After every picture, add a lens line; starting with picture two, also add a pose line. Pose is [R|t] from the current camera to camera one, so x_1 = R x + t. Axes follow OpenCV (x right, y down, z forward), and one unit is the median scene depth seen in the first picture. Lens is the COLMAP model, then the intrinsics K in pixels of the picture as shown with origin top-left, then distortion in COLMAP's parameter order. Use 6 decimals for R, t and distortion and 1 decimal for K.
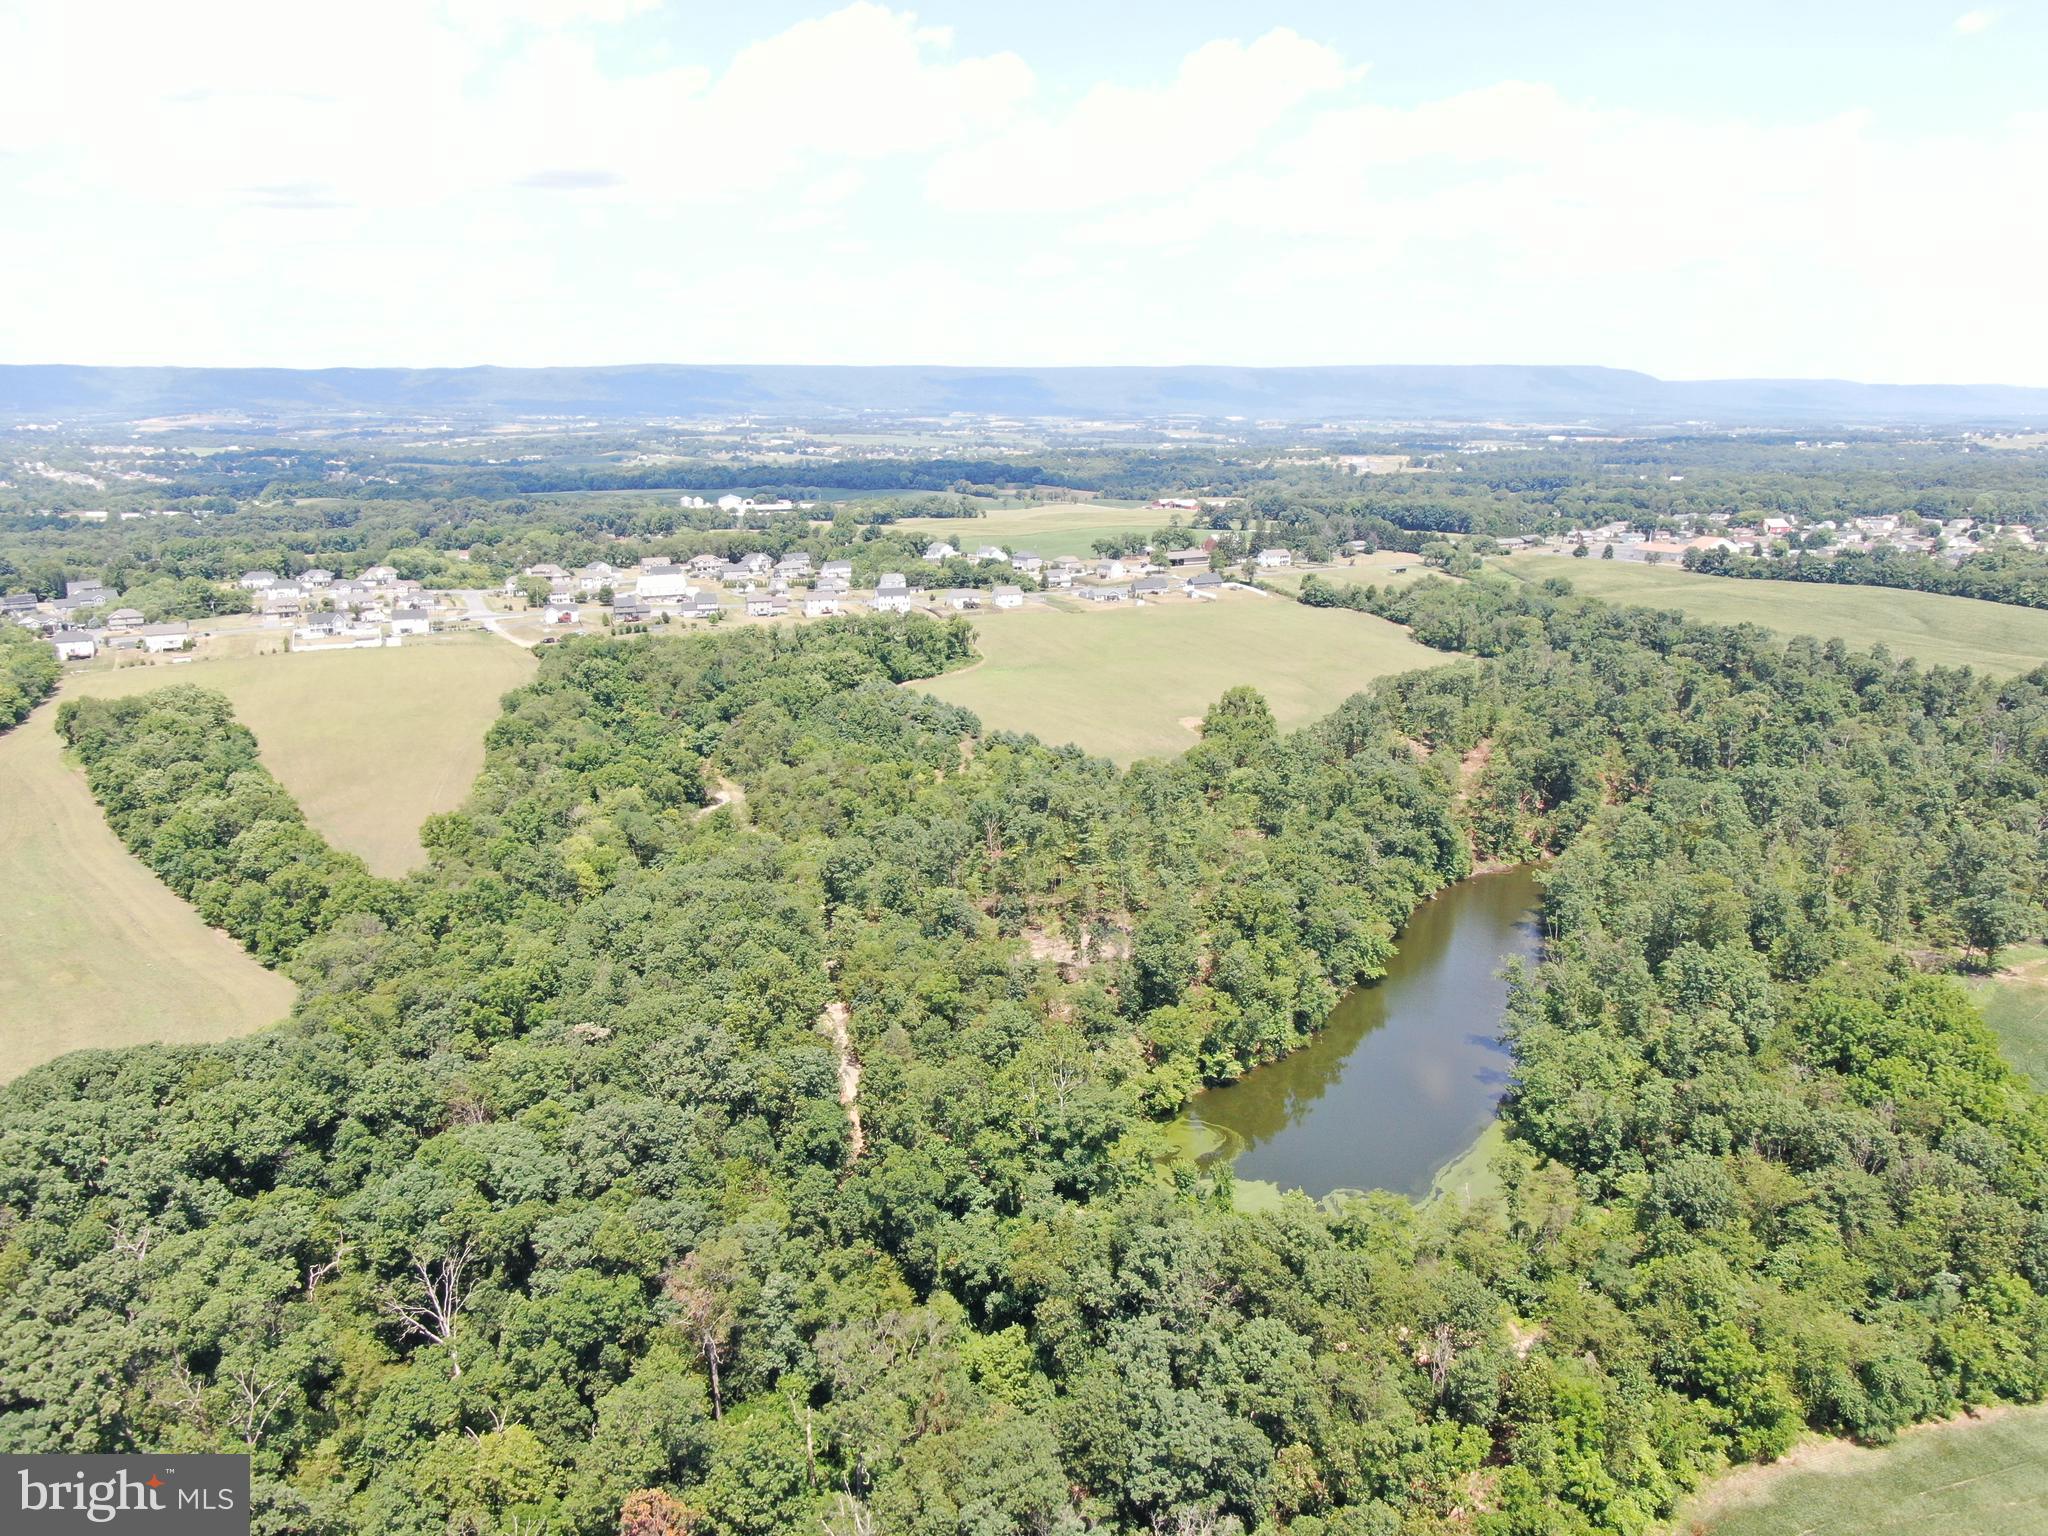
lens RADIAL K [[1476.6, 0, 1025.0], [0, 1476.6, 765.4], [0, 0, 1]] dist [-0.024058, 0.015339]
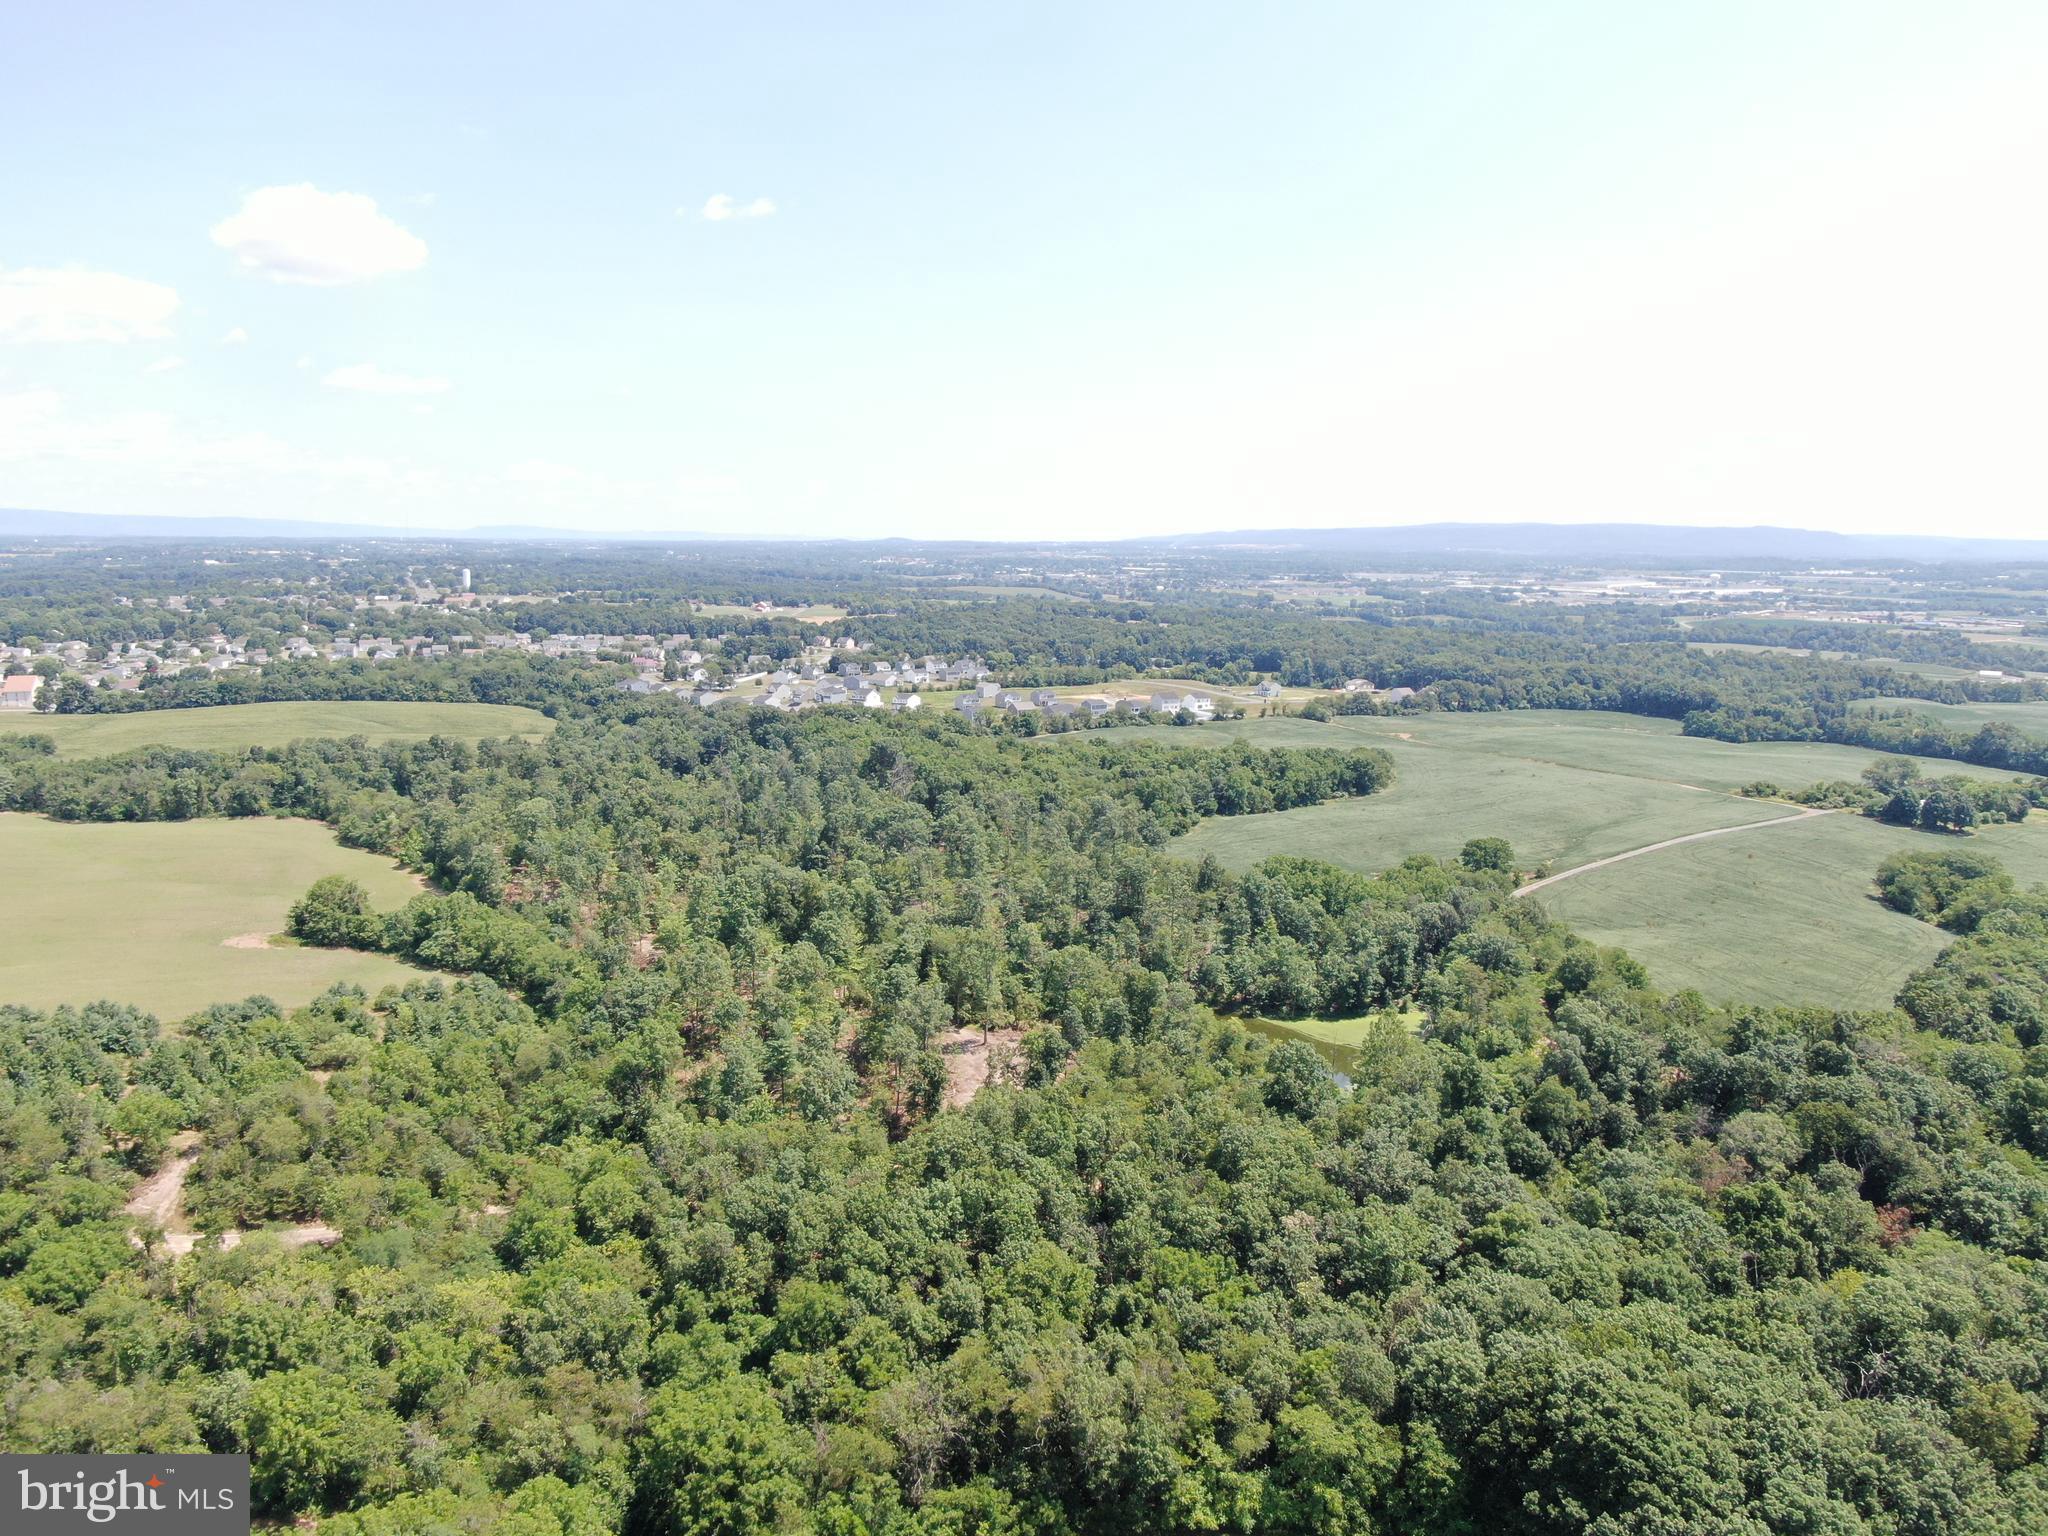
lens RADIAL K [[1476.6, 0, 1025.0], [0, 1476.6, 765.4], [0, 0, 1]] dist [-0.024058, 0.015339]
pose [[0.148384, -0.151415, 0.977269, -0.571577], [0.225715, 0.967310, 0.115601, -0.117514], [-0.962827, 0.203431, 0.177710, 0.453954]]
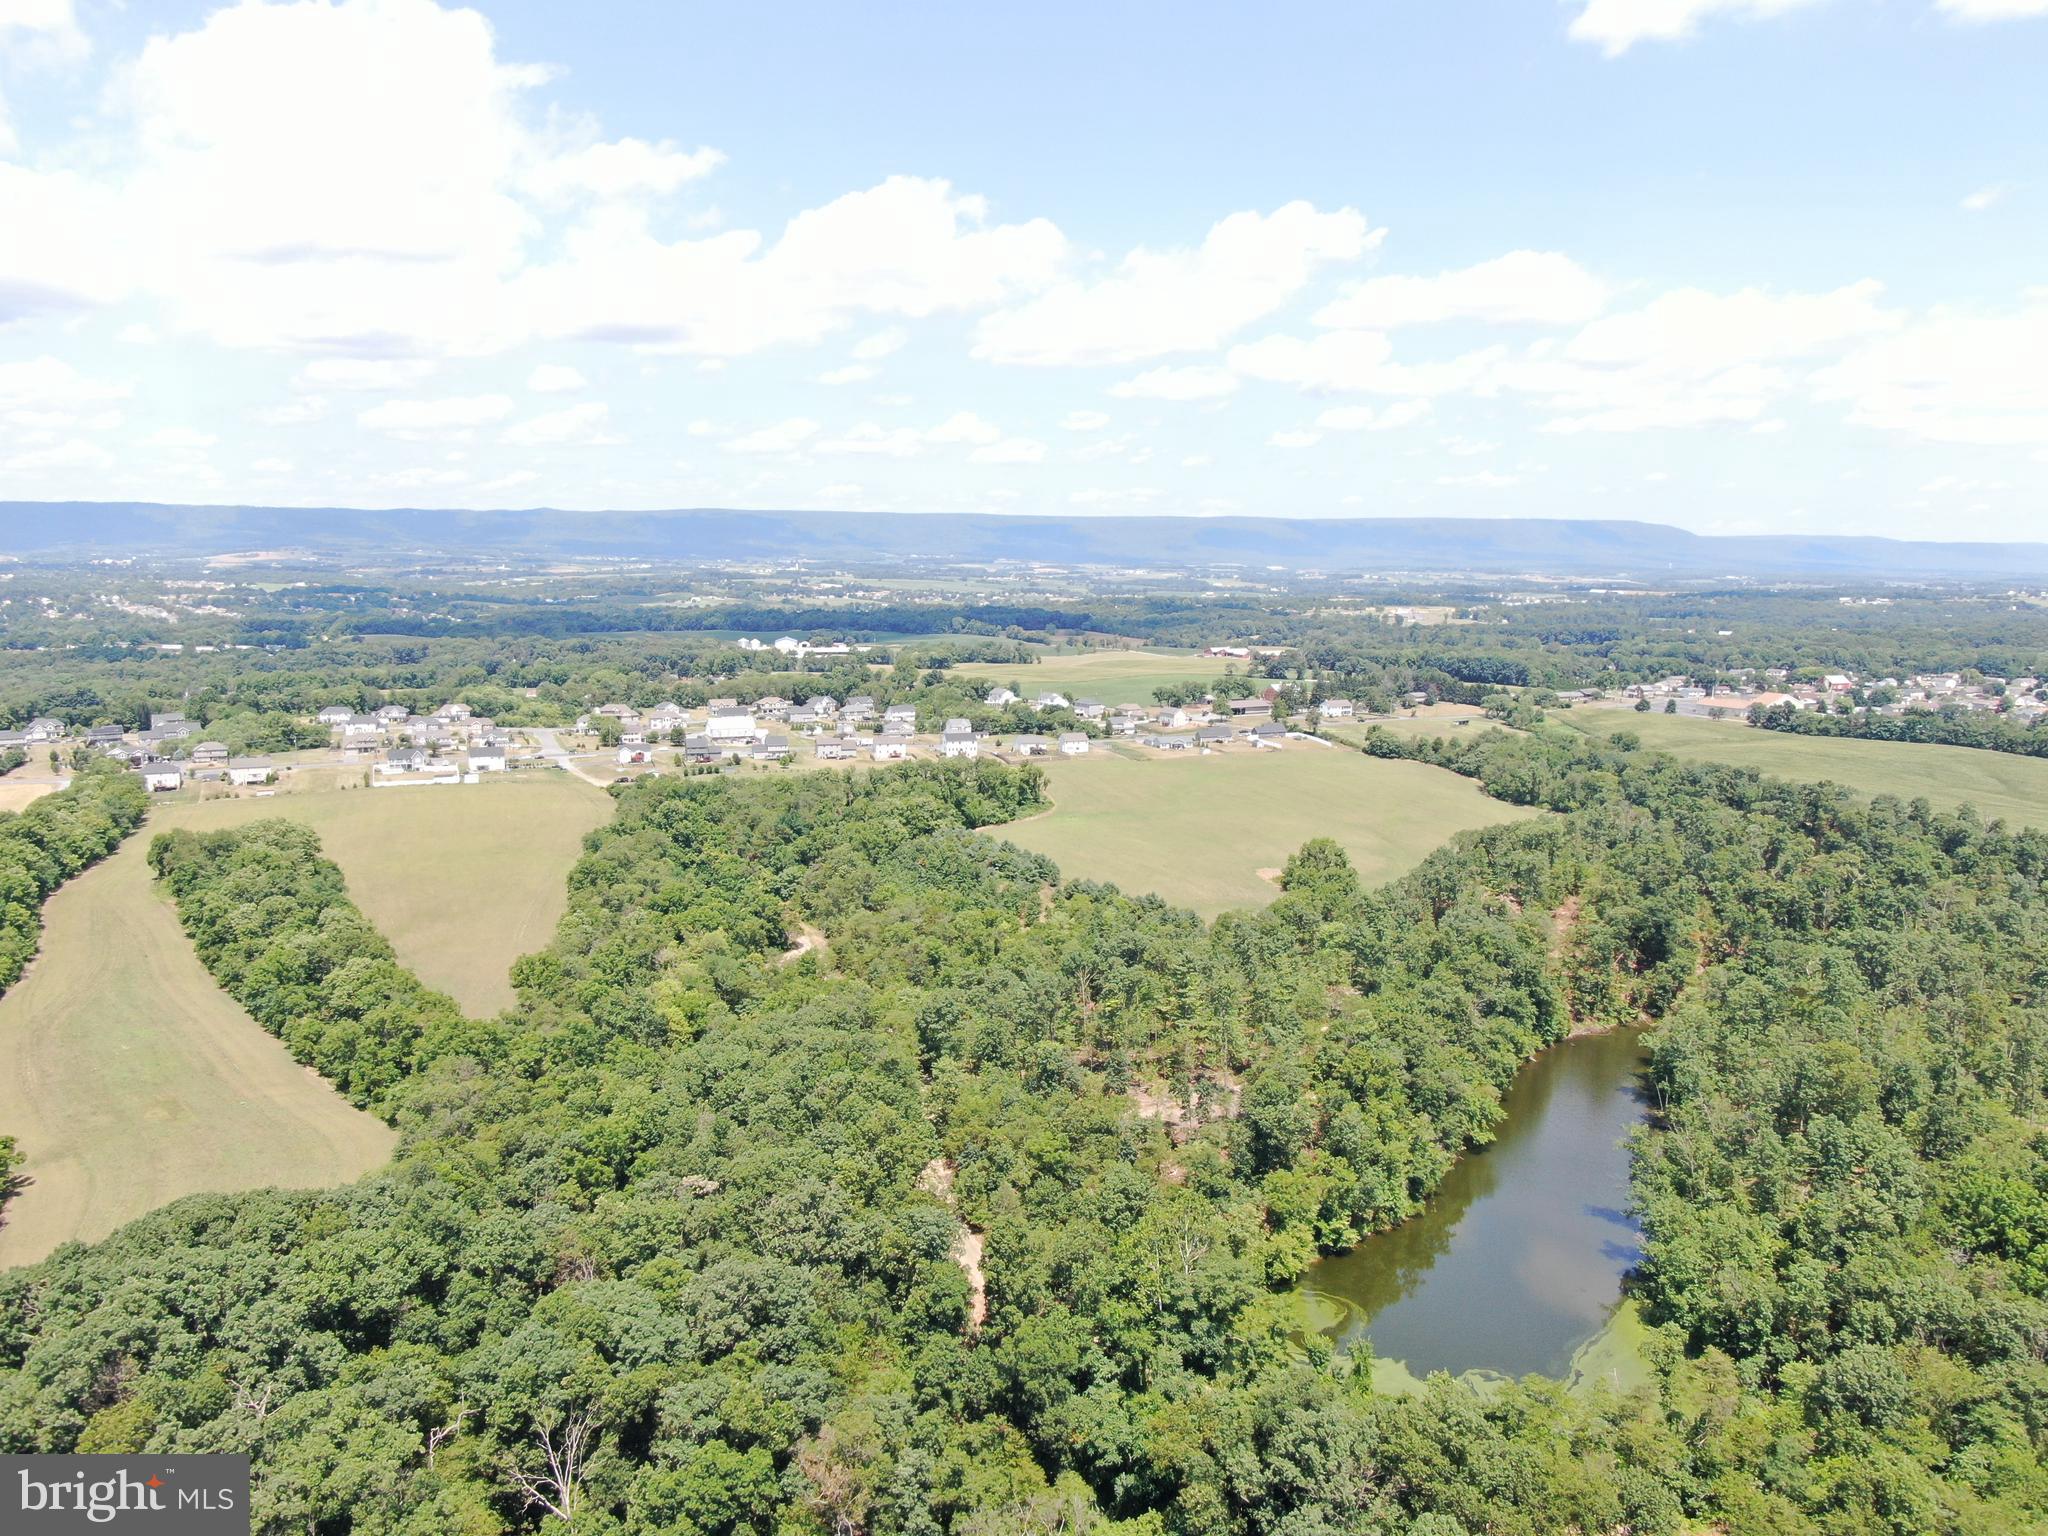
lens RADIAL K [[1476.6, 0, 1025.0], [0, 1476.6, 765.4], [0, 0, 1]] dist [-0.024058, 0.015339]
pose [[0.999554, 0.015468, -0.025552, -0.027402], [-0.017853, 0.995230, -0.095912, -0.003444], [0.023947, 0.096326, 0.995062, 0.000672]]
